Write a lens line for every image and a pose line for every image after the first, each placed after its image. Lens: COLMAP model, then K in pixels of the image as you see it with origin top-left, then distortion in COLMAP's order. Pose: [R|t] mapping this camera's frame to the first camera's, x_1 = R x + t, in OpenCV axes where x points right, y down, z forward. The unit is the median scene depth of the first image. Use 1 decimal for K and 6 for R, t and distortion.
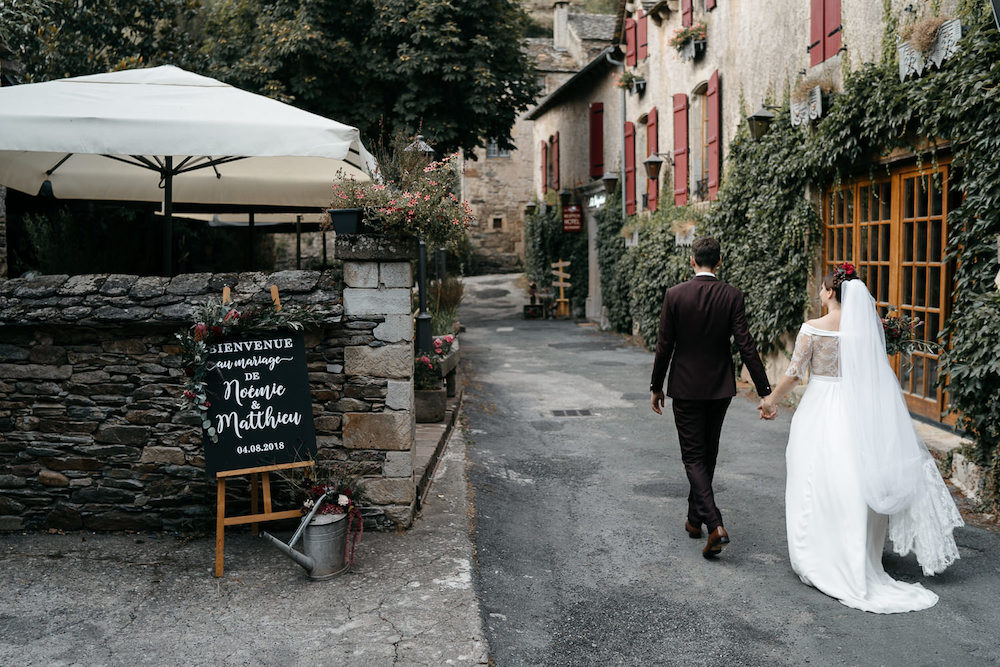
lens RADIAL K [[981.4, 0, 500.0], [0, 981.4, 333.5], [0, 0, 1]] dist [-0.079586, 0.127754]
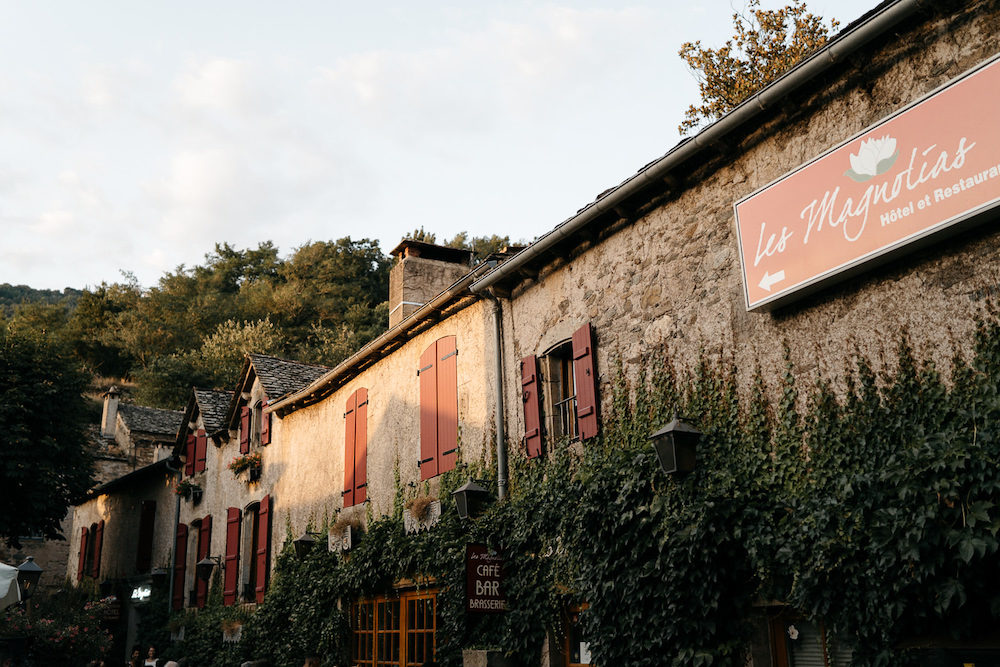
lens RADIAL K [[981.4, 0, 500.0], [0, 981.4, 333.5], [0, 0, 1]] dist [-0.079586, 0.127754]
pose [[0.890282, 0.132905, 0.435584, -0.062418], [0.038630, 0.930982, -0.363014, -0.001237], [-0.453768, 0.340012, 0.823703, -0.167637]]
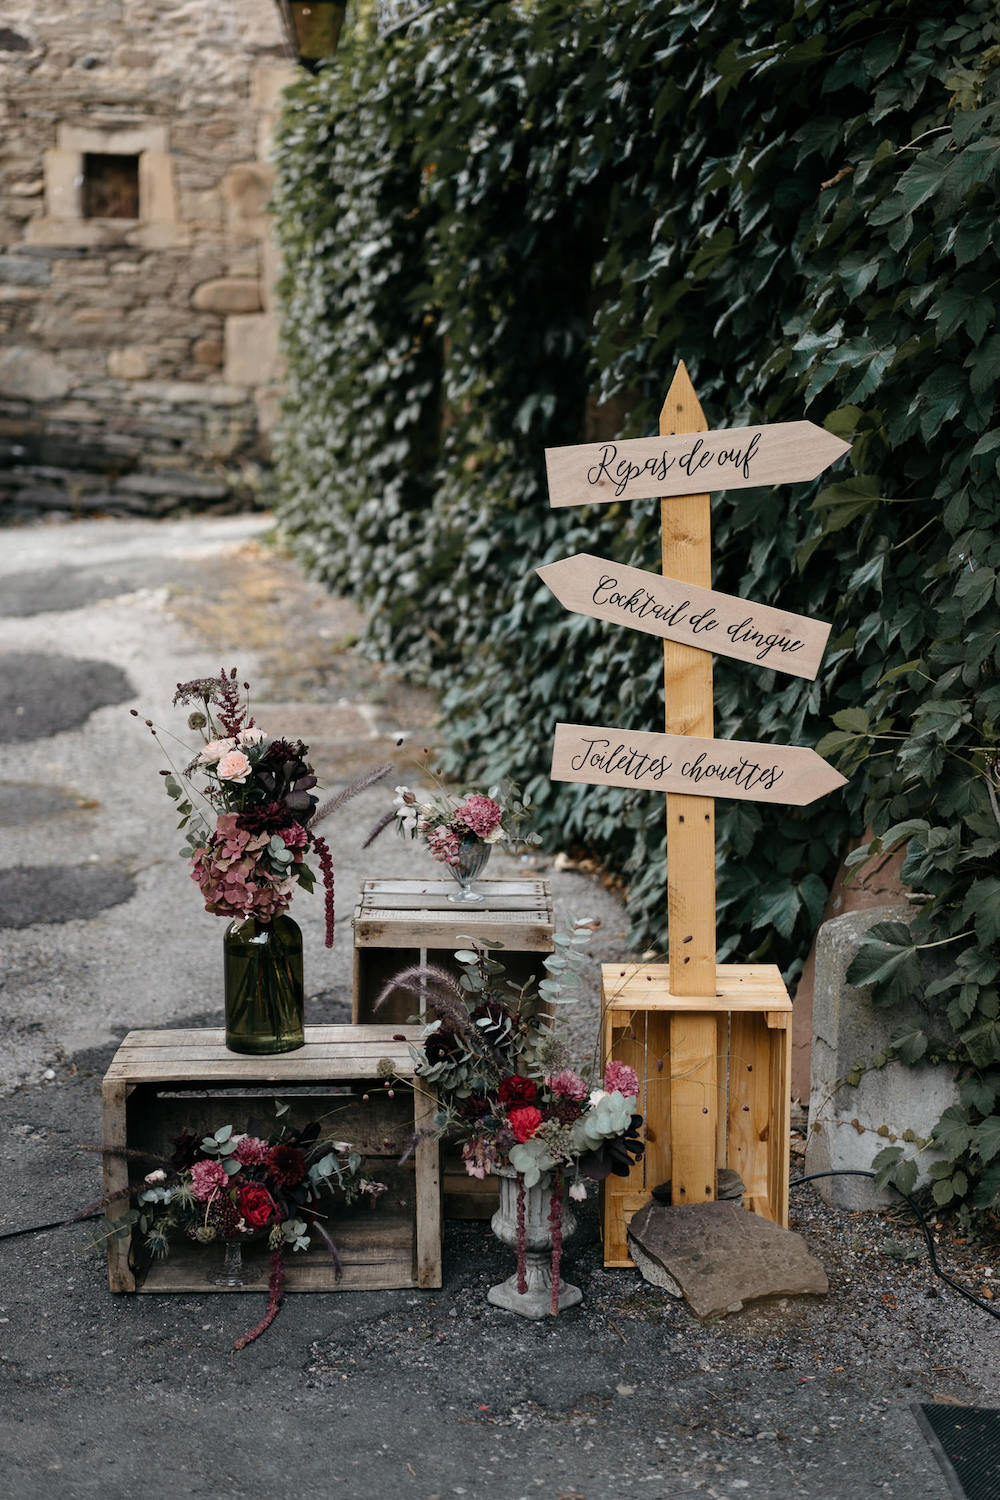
lens RADIAL K [[1472.0, 0, 500.0], [0, 1472.0, 750.0], [0, 0, 1]] dist [-0.079586, 0.127754]
pose [[0.993433, -0.000725, 0.114410, 0.047900], [-0.013151, 0.992628, 0.120485, -0.078691], [-0.113654, -0.121198, 0.986100, 1.128458]]
